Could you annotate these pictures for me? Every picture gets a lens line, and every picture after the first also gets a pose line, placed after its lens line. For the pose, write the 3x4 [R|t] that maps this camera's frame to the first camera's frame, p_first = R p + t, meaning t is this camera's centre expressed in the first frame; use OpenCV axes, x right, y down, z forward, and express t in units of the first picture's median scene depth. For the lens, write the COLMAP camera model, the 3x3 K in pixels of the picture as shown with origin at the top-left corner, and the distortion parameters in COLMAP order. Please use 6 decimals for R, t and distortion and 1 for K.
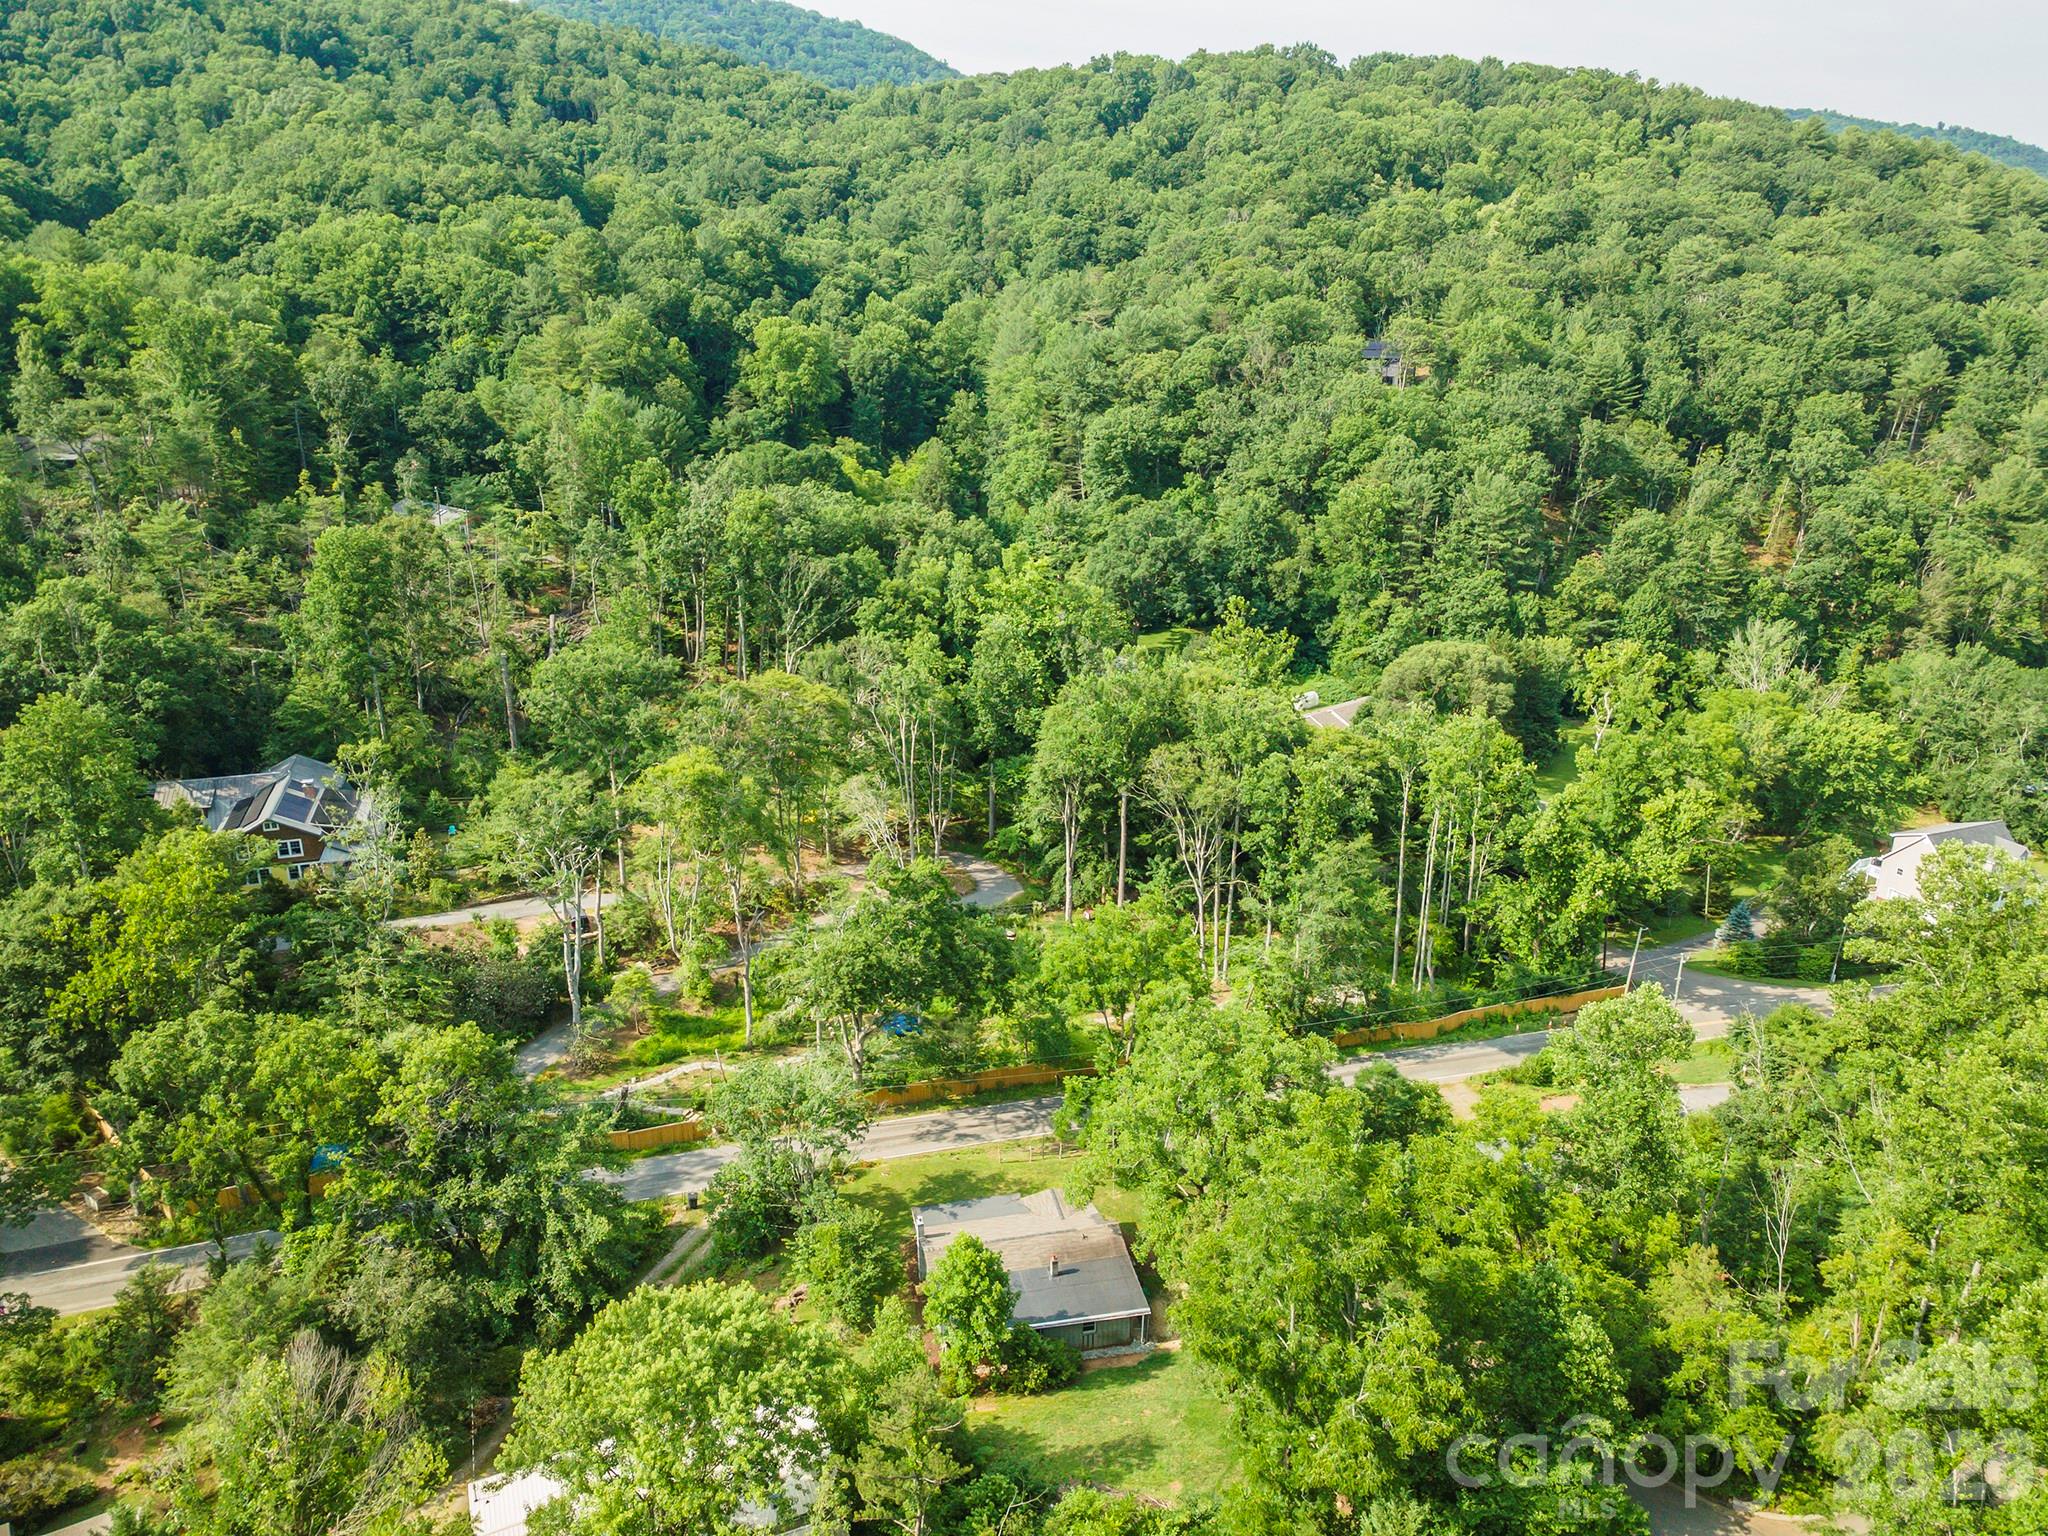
lens RADIAL K [[1479.9, 0, 1009.9], [0, 1479.9, 774.9], [0, 0, 1]] dist [0.041382, 0.022997]
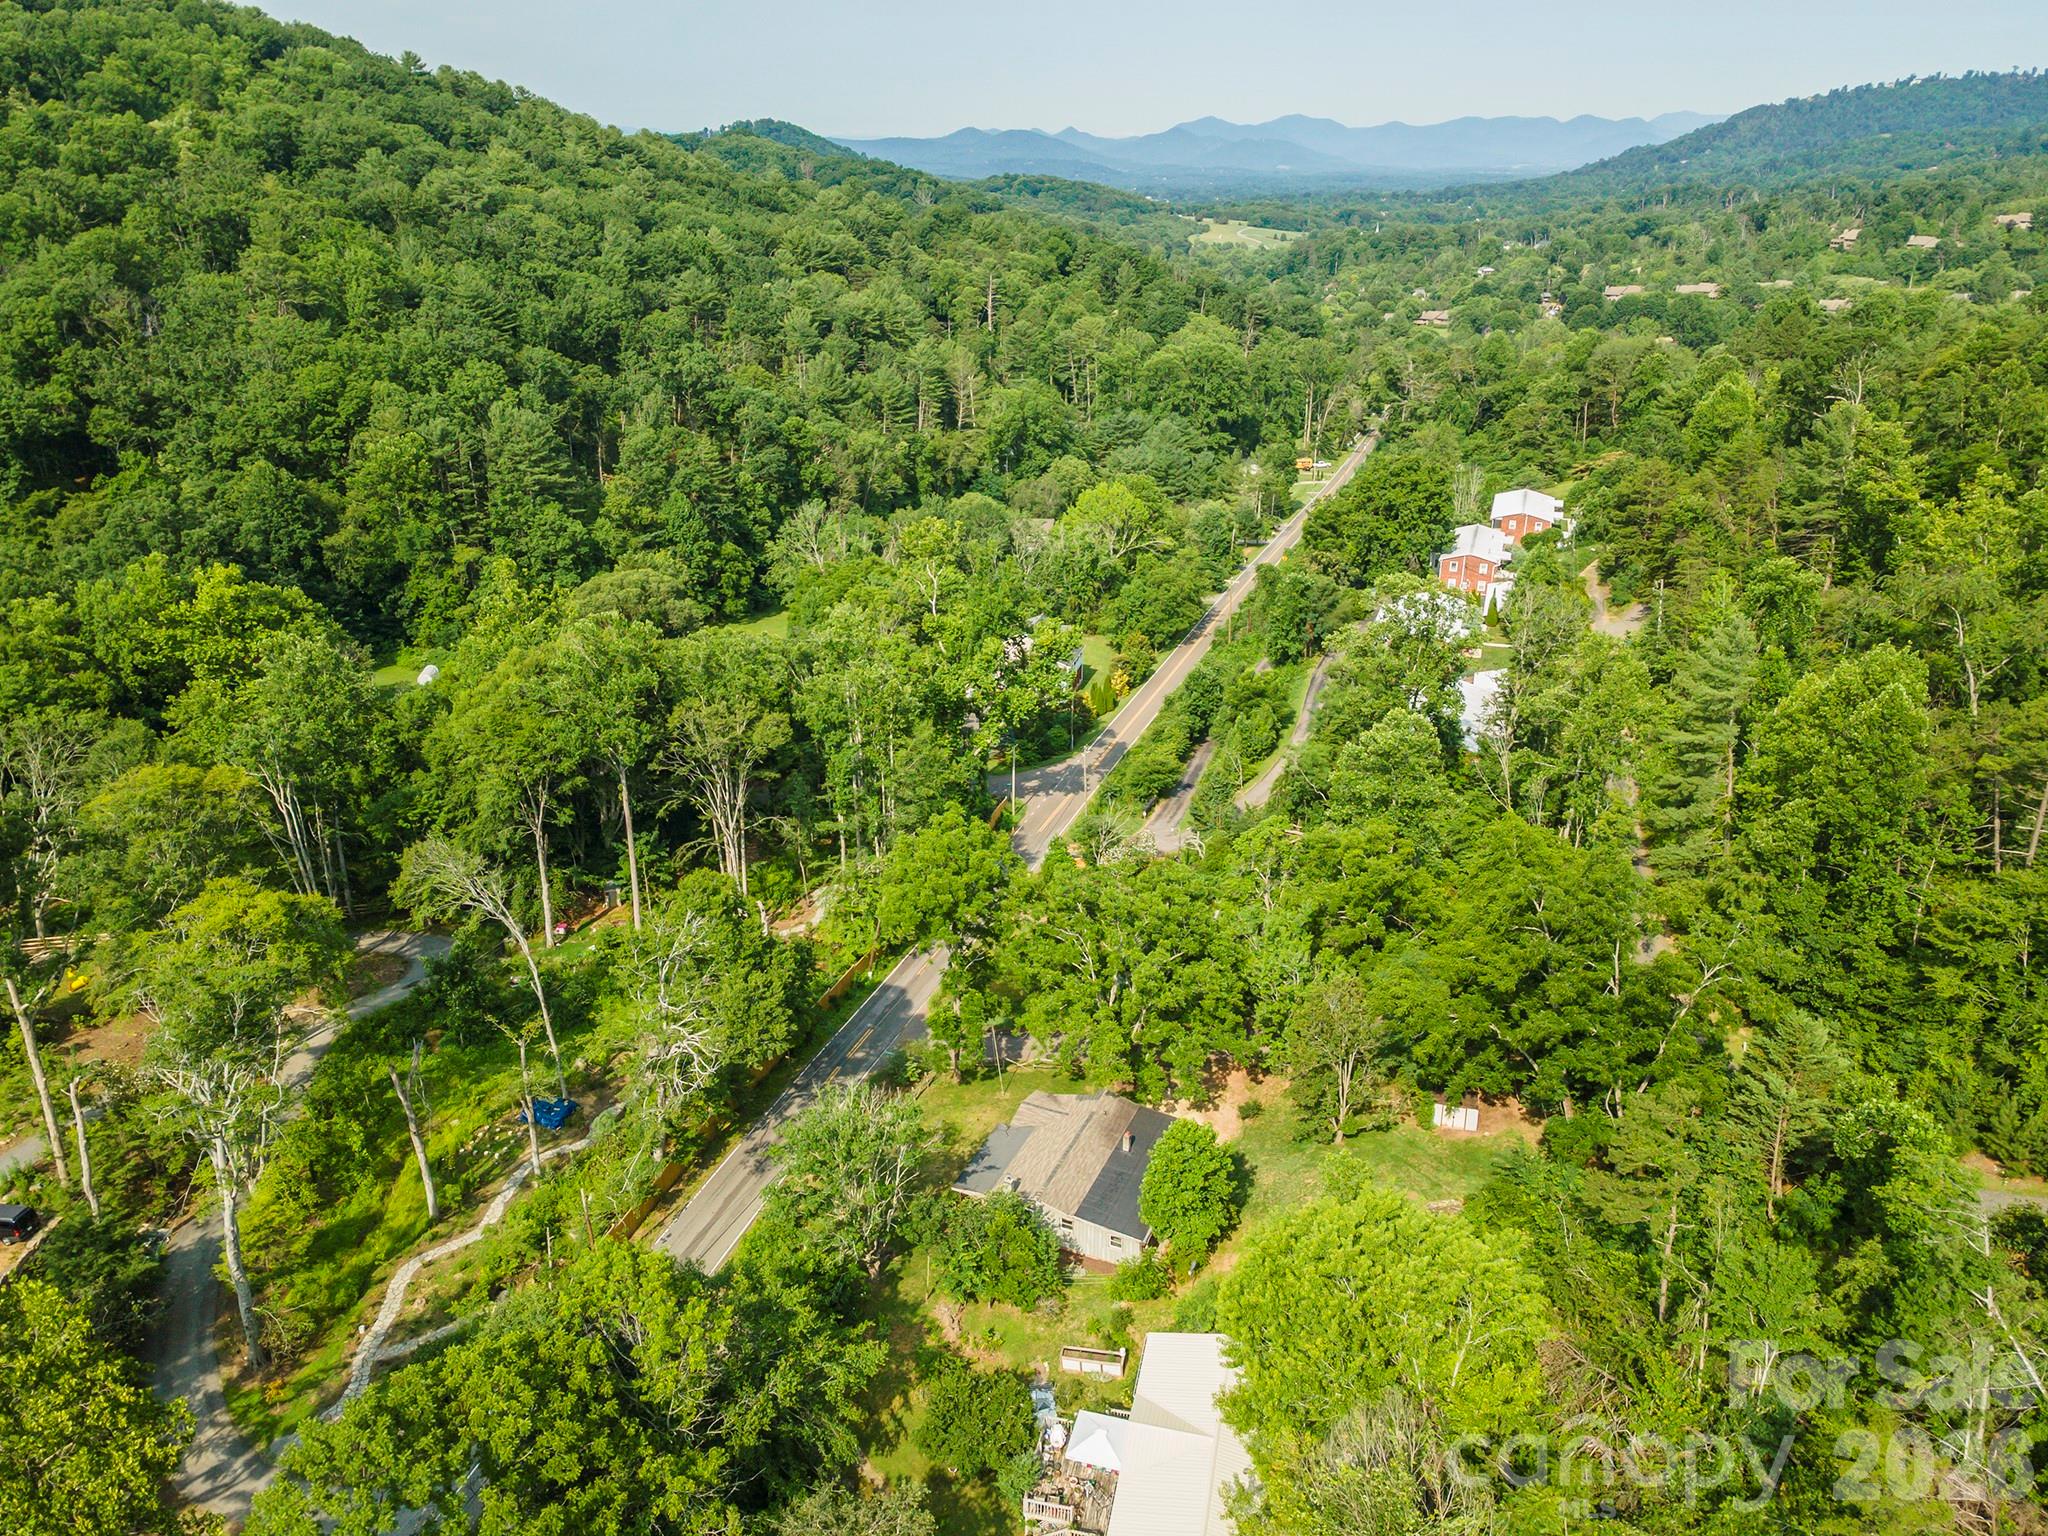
lens RADIAL K [[1479.9, 0, 1011.7], [0, 1479.9, 766.5], [0, 0, 1]] dist [0.041382, 0.022997]
pose [[0.588767, -0.302000, 0.749766, -0.486332], [0.278075, 0.946640, 0.162935, -0.077753], [-0.758965, 0.112560, 0.641329, 0.237446]]
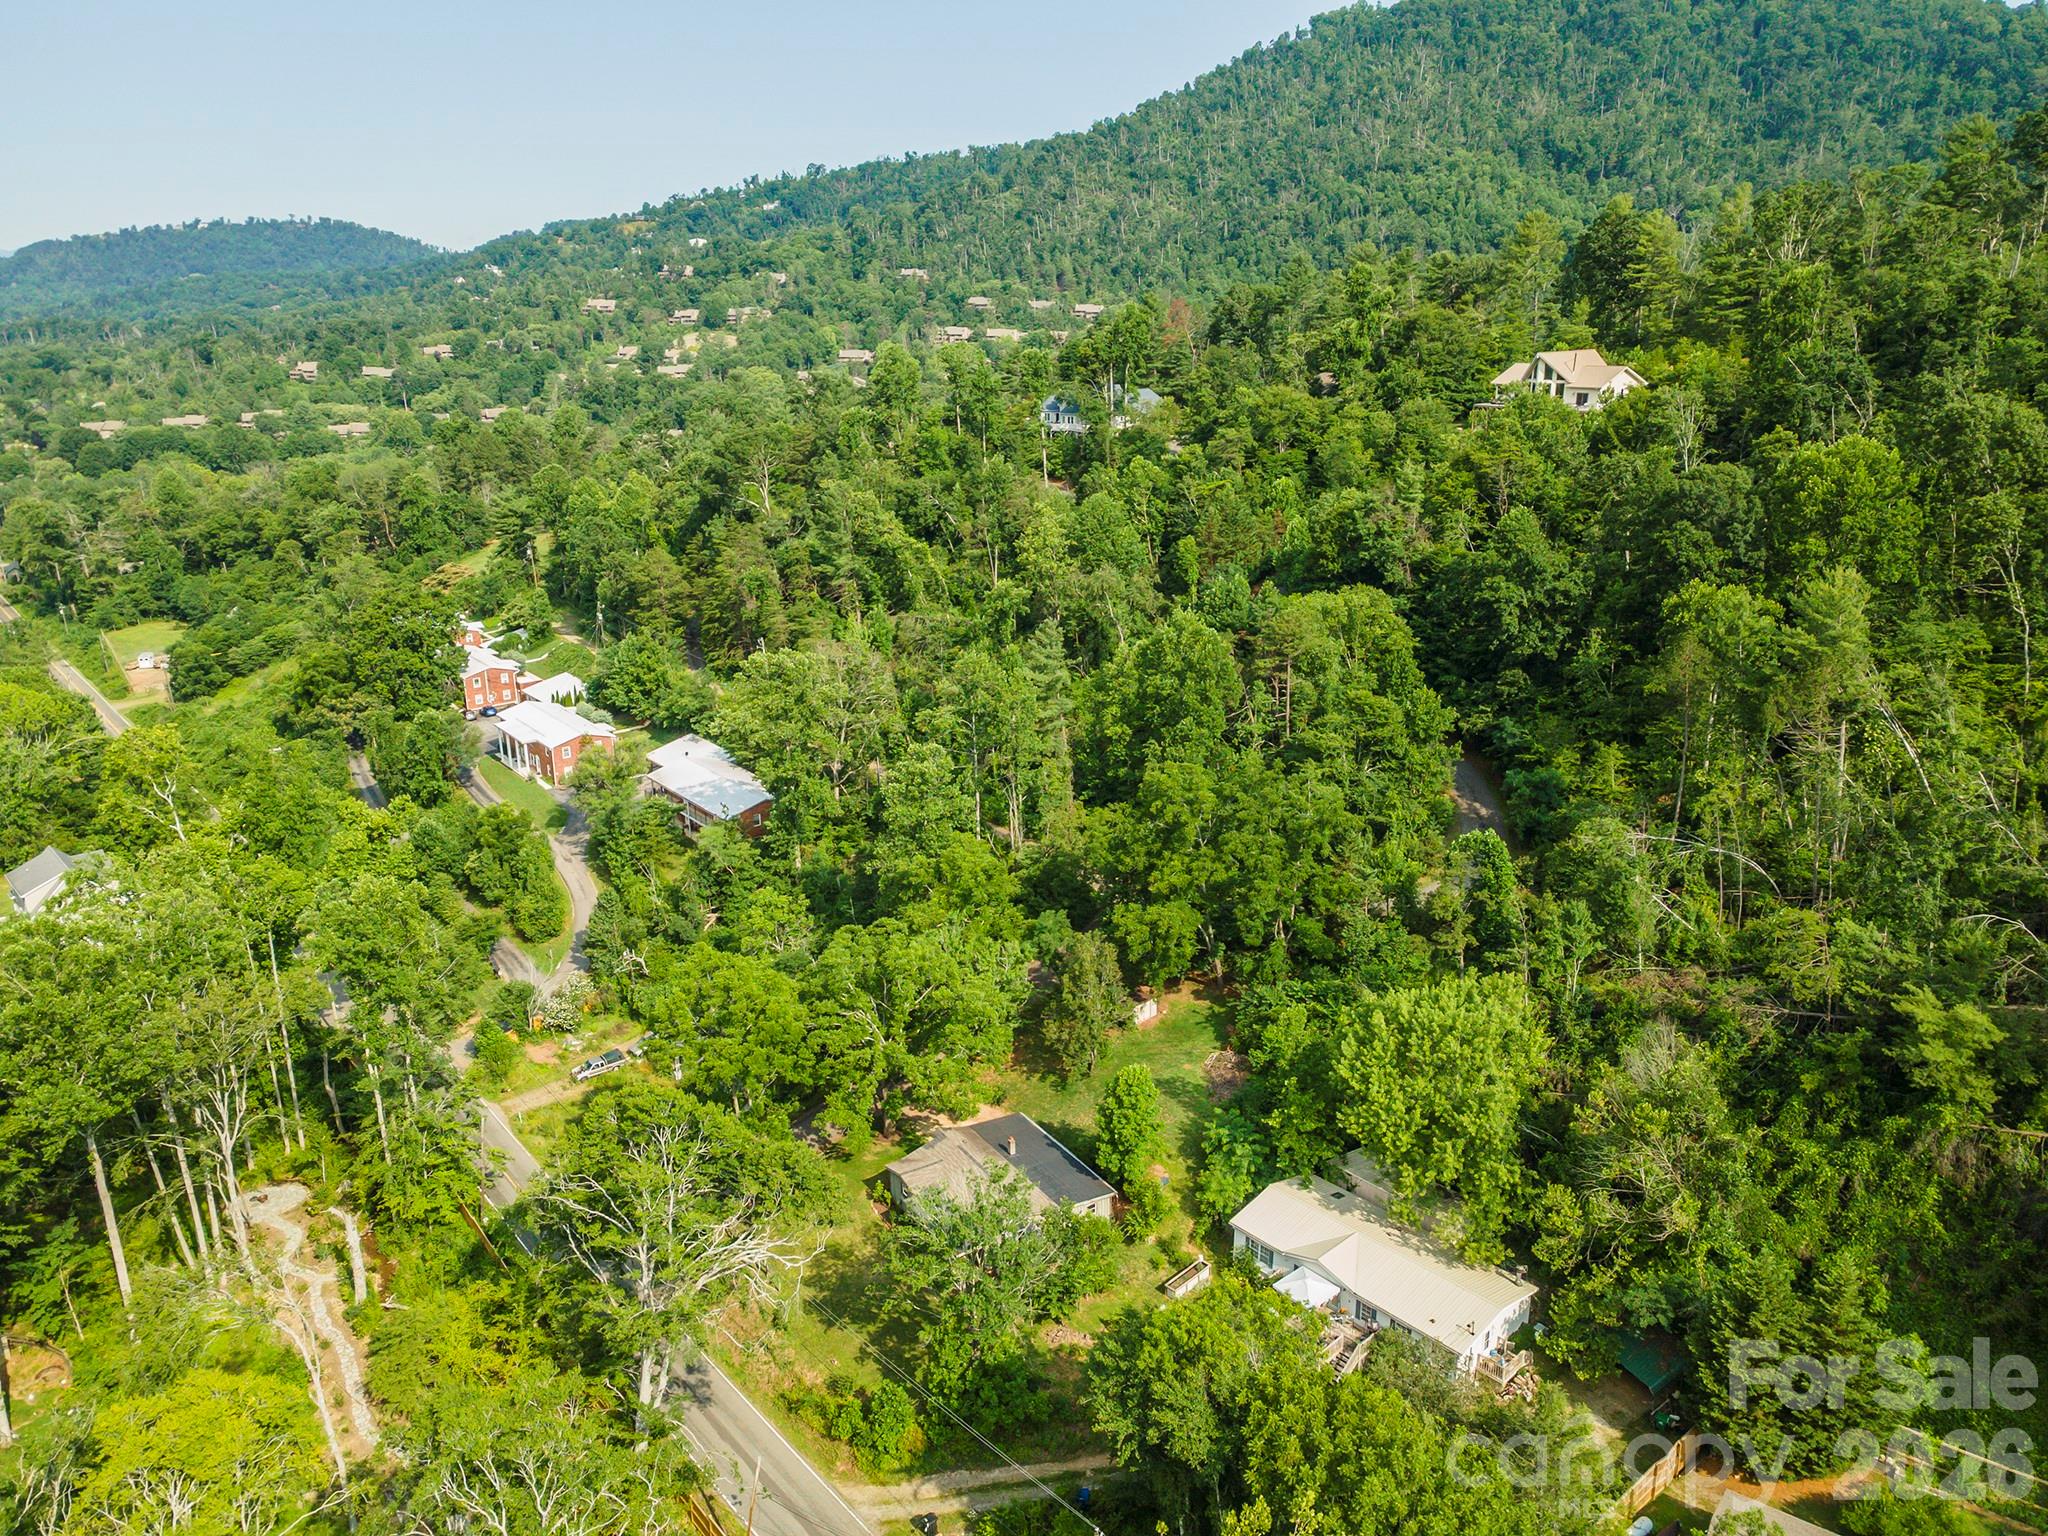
lens RADIAL K [[1479.9, 0, 1010.0], [0, 1479.9, 769.6], [0, 0, 1]] dist [0.041382, 0.022997]
pose [[-0.339614, -0.284322, 0.896562, -0.627493], [0.333933, 0.854669, 0.397529, -0.262655], [-0.879290, 0.434398, -0.195313, 0.735150]]
